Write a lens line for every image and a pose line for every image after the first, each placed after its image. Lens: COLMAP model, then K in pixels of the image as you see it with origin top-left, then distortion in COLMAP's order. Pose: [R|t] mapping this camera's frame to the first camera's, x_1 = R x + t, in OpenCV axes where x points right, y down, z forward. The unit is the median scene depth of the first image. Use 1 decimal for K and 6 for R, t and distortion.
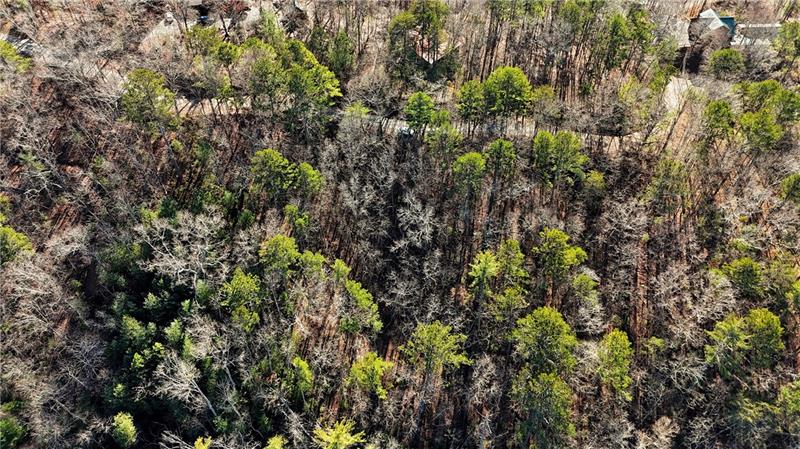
lens RADIAL K [[586.0, 0, 401.7], [0, 586.0, 223.9], [0, 0, 1]] dist [0.077585, -0.067307]
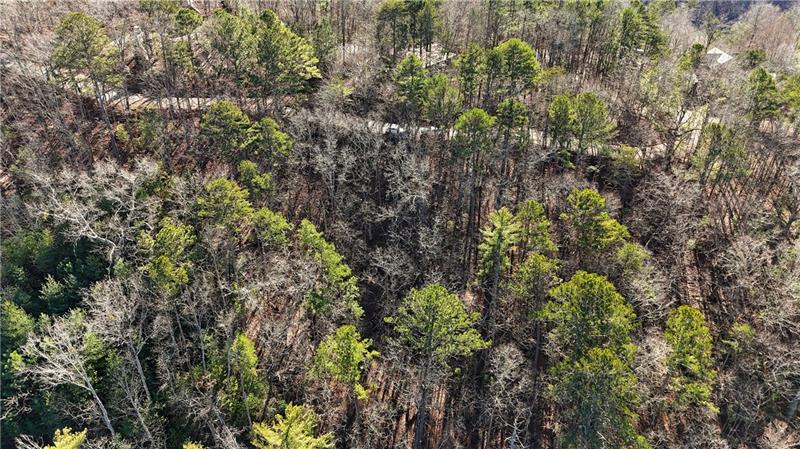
lens RADIAL K [[586.0, 0, 401.1], [0, 586.0, 224.7], [0, 0, 1]] dist [0.077585, -0.067307]
pose [[0.999880, 0.001031, 0.015462, 0.002725], [0.003001, 0.966018, -0.258456, 0.248859], [-0.015203, 0.258472, 0.965899, 0.256579]]
